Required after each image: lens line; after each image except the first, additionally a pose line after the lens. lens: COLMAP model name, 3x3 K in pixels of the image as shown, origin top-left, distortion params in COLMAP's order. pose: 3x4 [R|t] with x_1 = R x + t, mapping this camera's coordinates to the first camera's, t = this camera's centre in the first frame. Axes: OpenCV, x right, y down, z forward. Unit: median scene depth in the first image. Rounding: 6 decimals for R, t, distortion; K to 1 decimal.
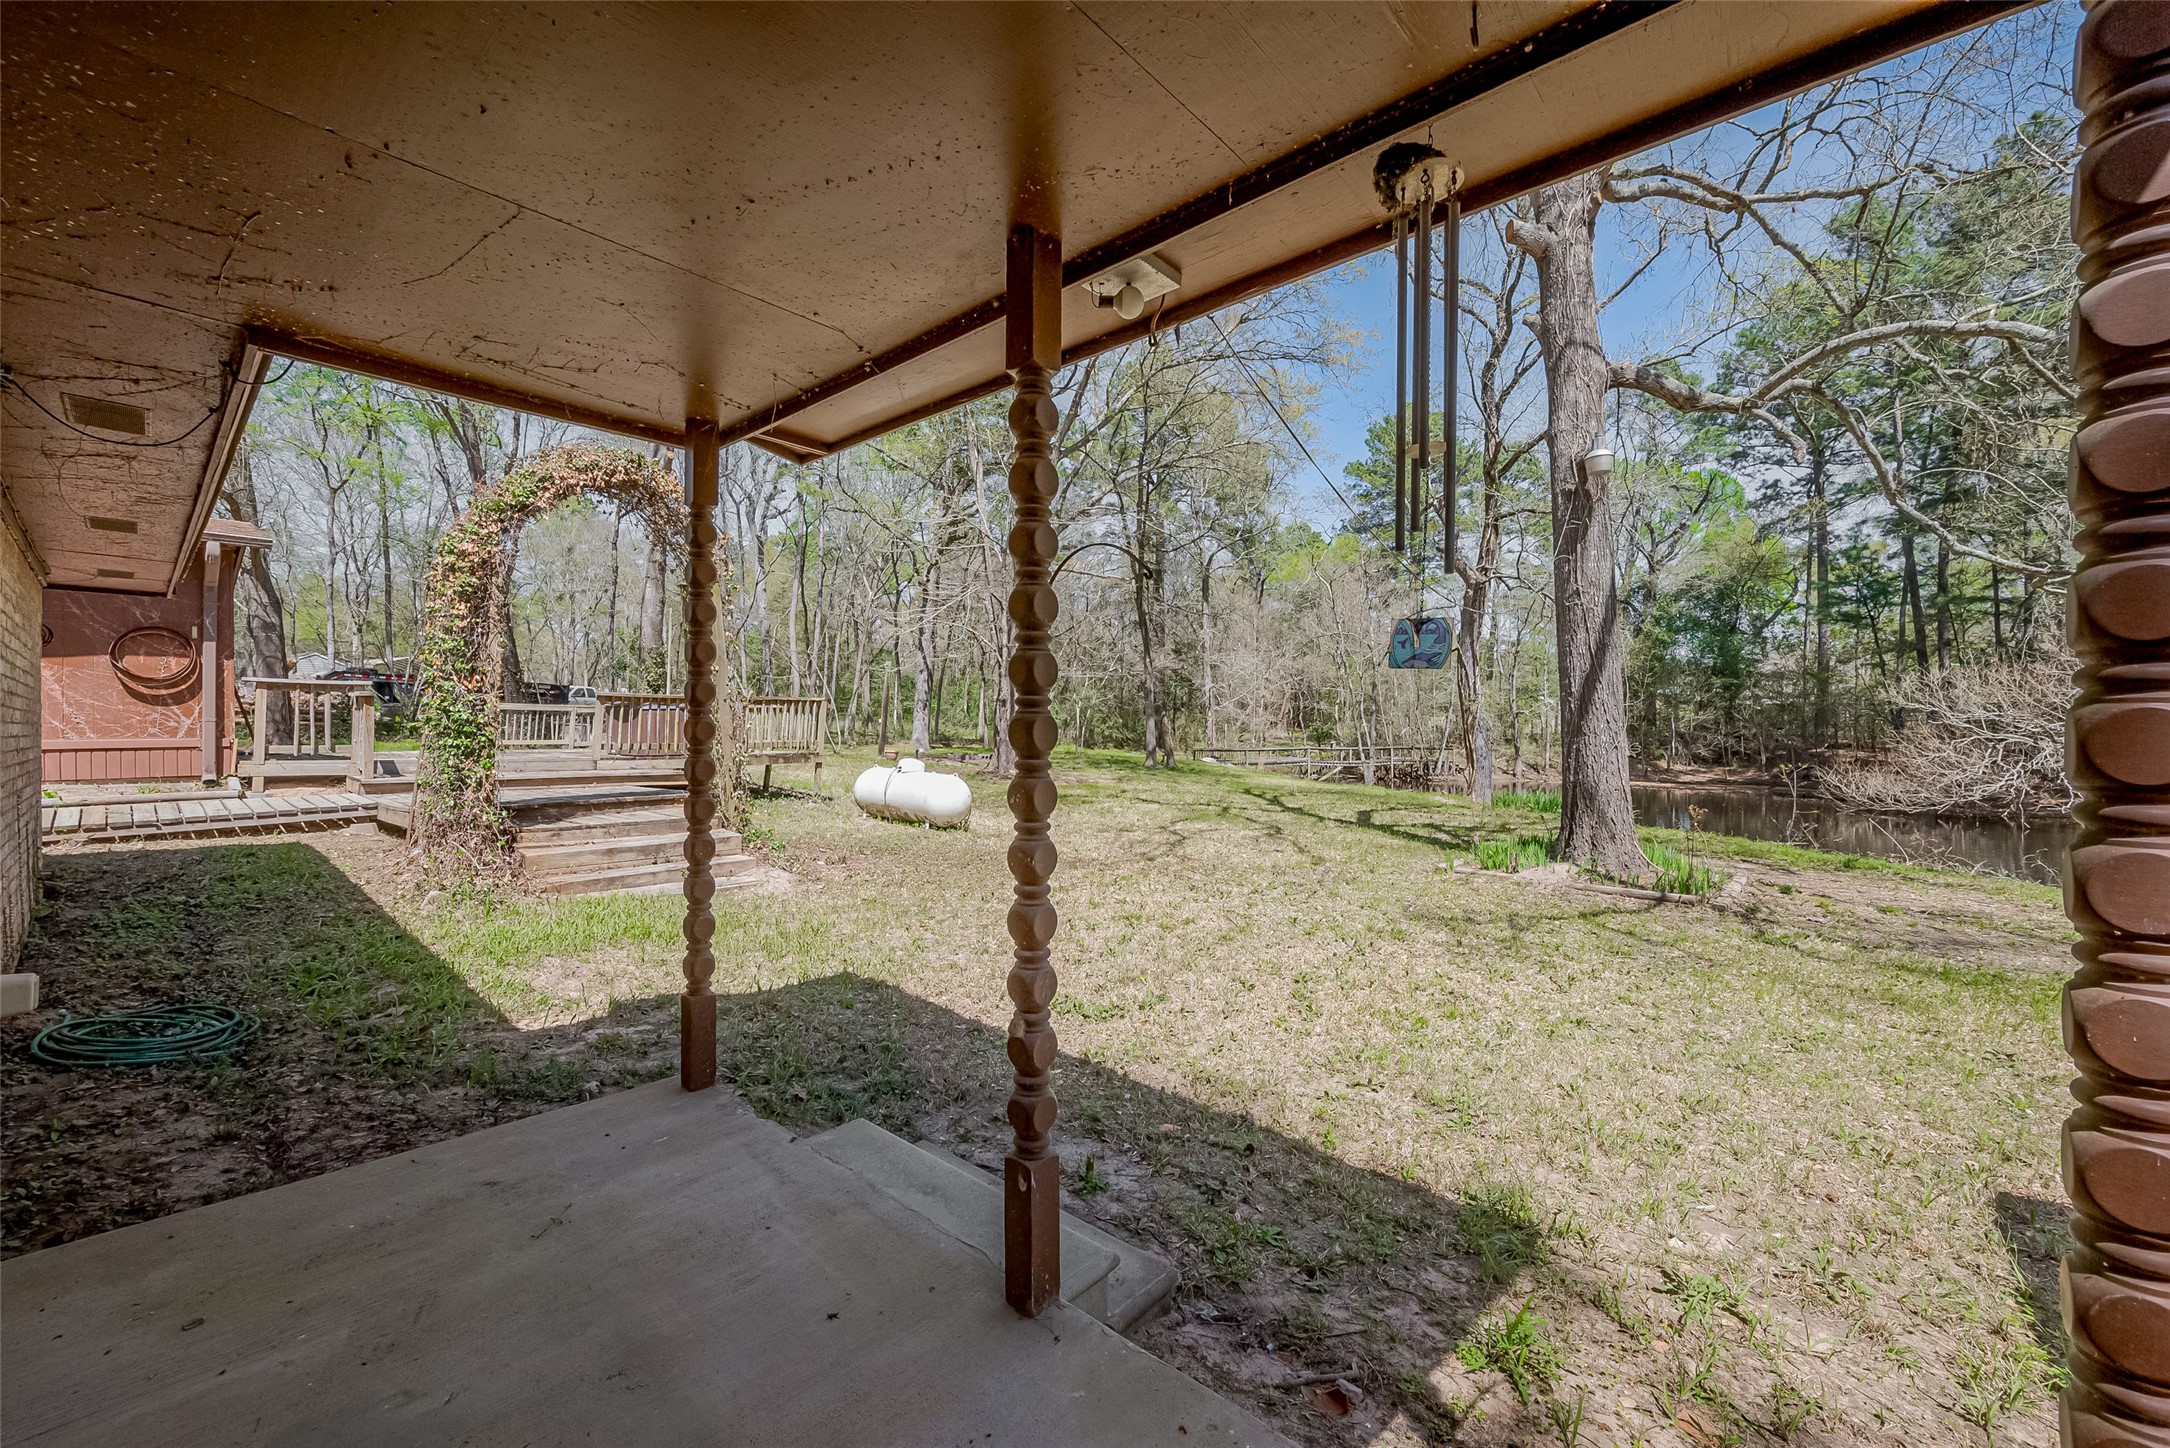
lens RADIAL K [[855.4, 0, 1087.3], [0, 855.4, 724.4], [0, 0, 1]] dist [0.000541, 0.000094]
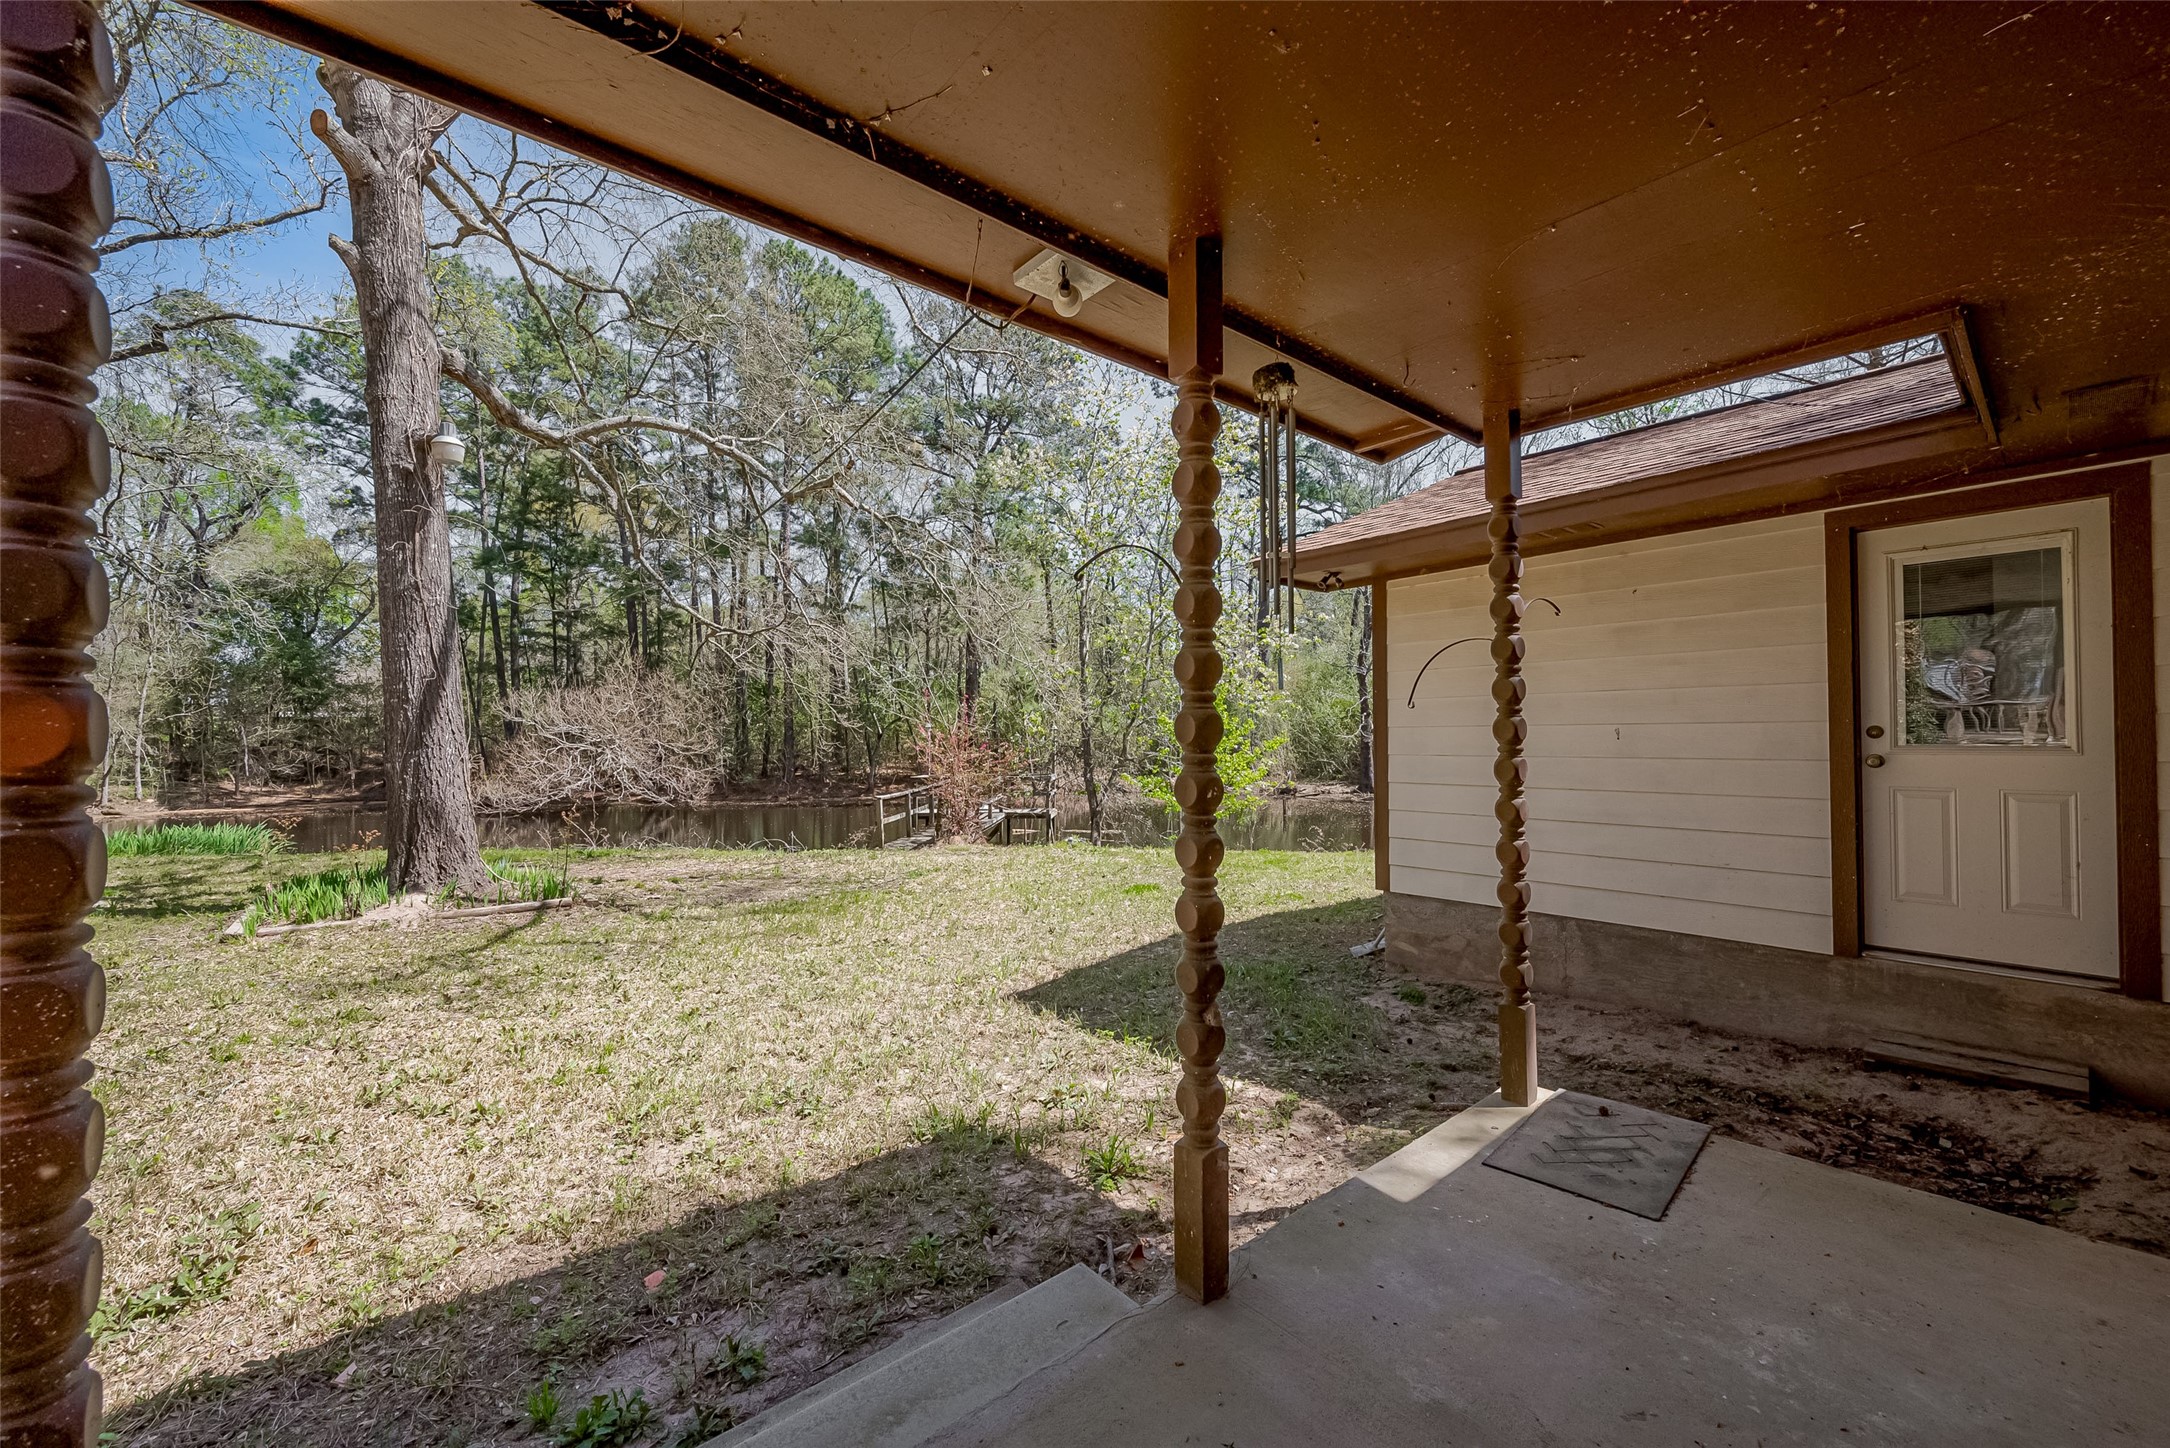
lens RADIAL K [[855.4, 0, 1087.3], [0, 855.4, 724.4], [0, 0, 1]] dist [0.000541, 0.000094]
pose [[0.138531, 0.008919, 0.990318, -0.148141], [0.007391, 0.999922, -0.010039, 0.001820], [-0.990331, 0.008710, 0.138454, 0.133967]]
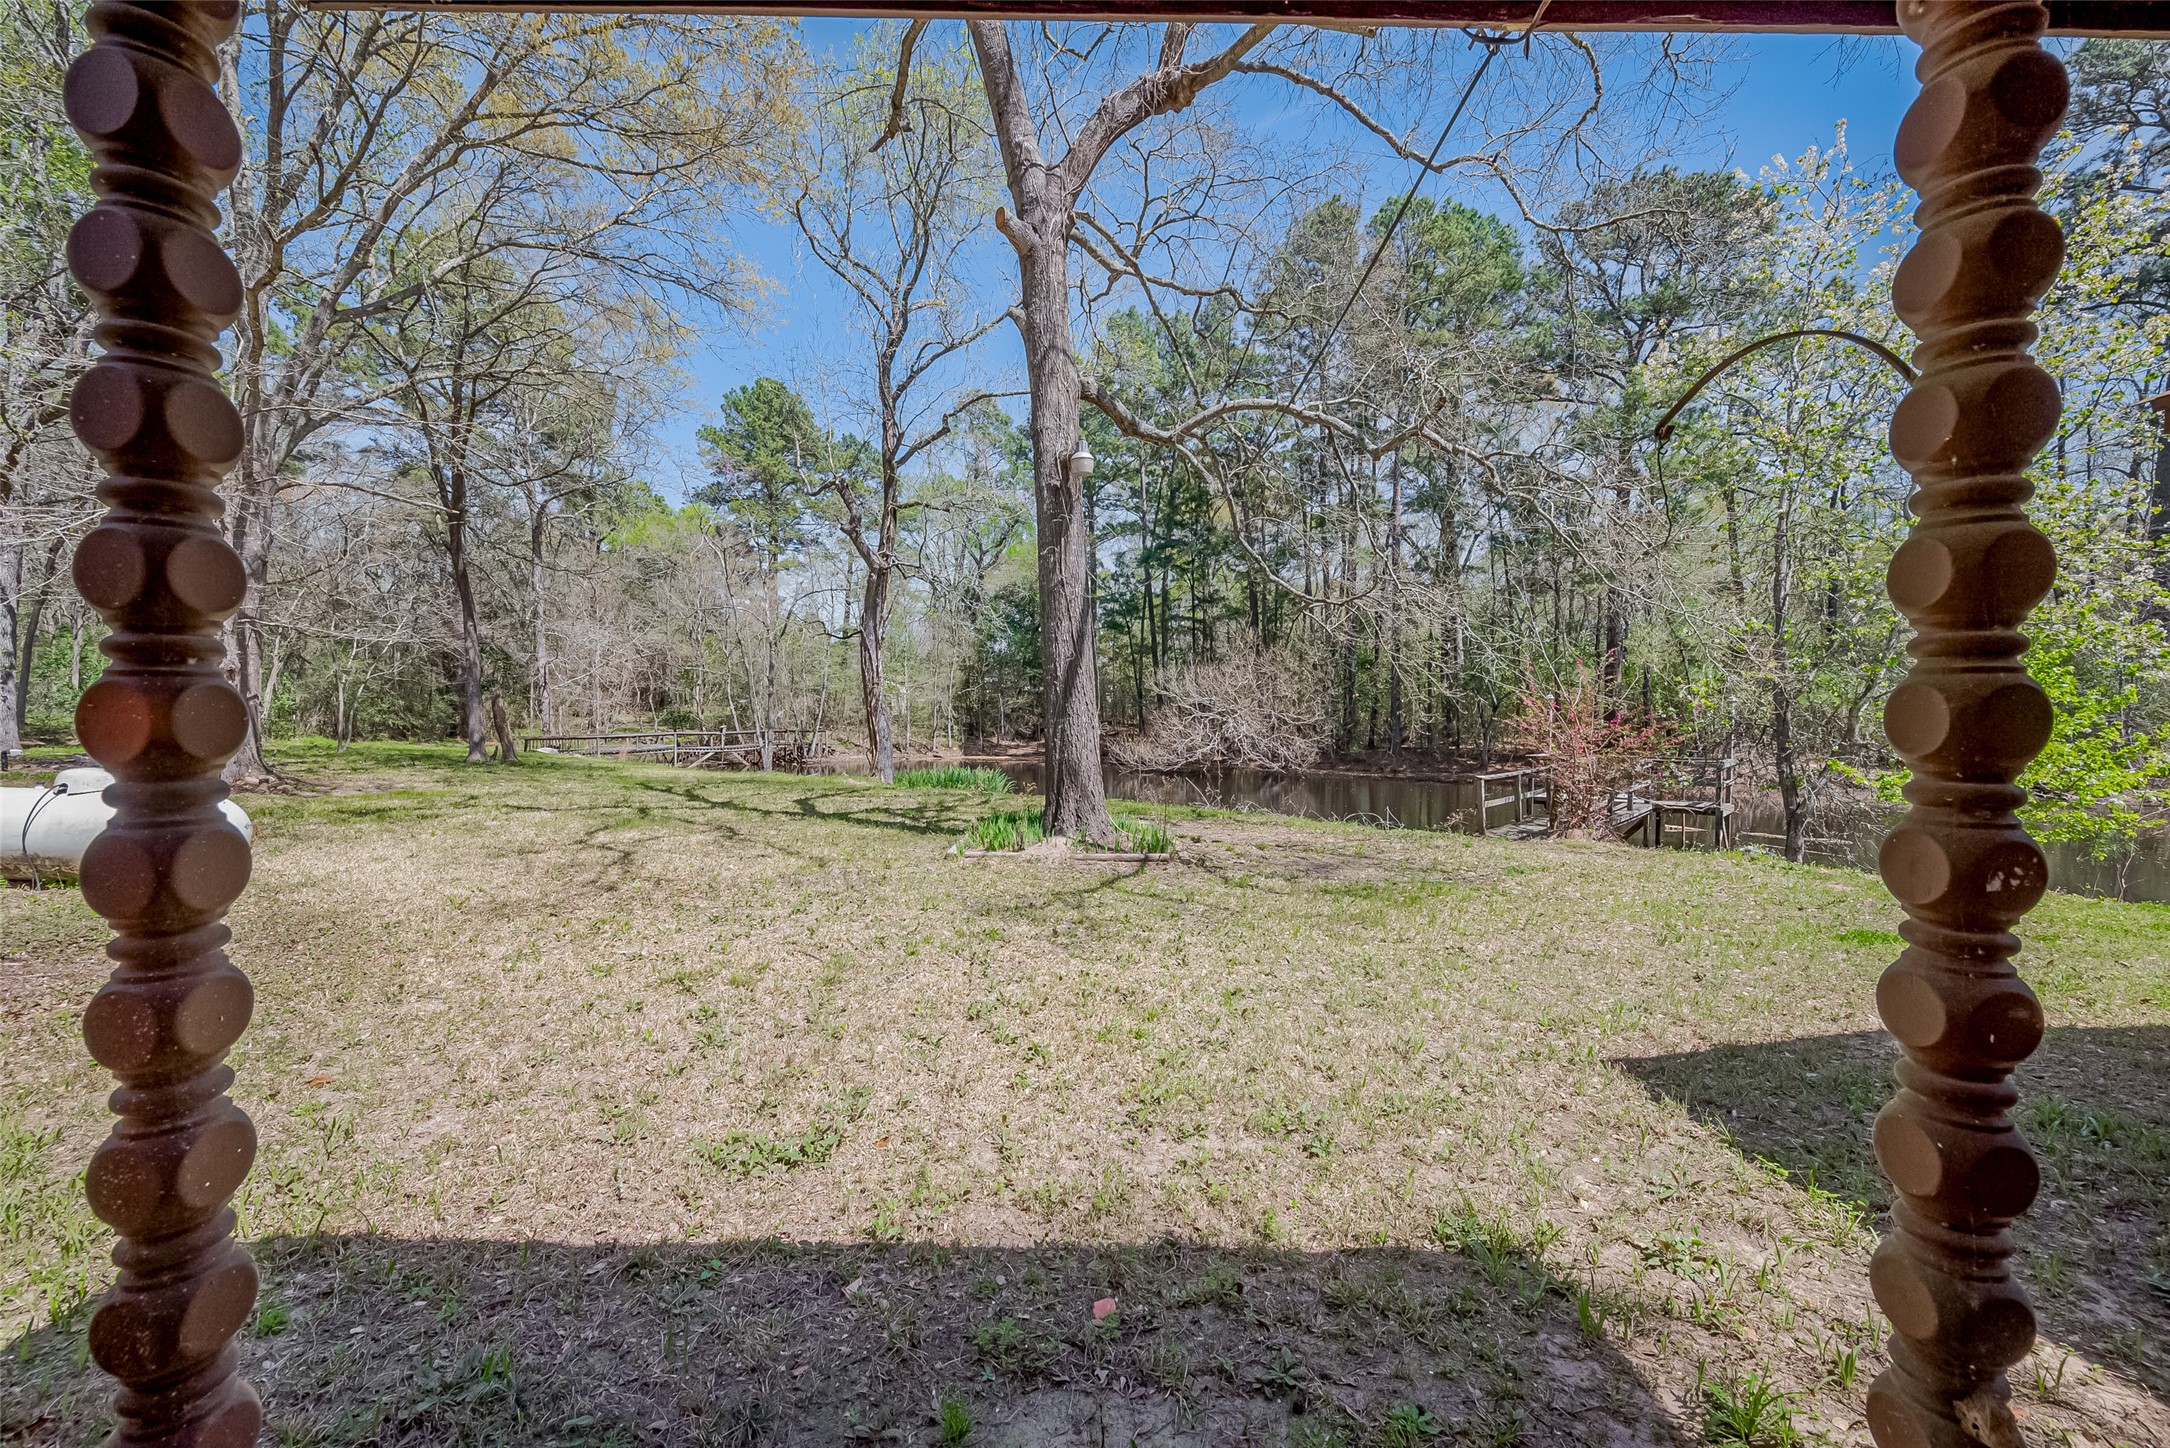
lens RADIAL K [[855.4, 0, 1087.3], [0, 855.4, 724.4], [0, 0, 1]] dist [0.000541, 0.000094]
pose [[0.737993, -0.015045, 0.674641, -0.091095], [0.001483, 0.999785, 0.020673, 0.000539], [-0.674807, -0.014256, 0.737857, 0.132400]]
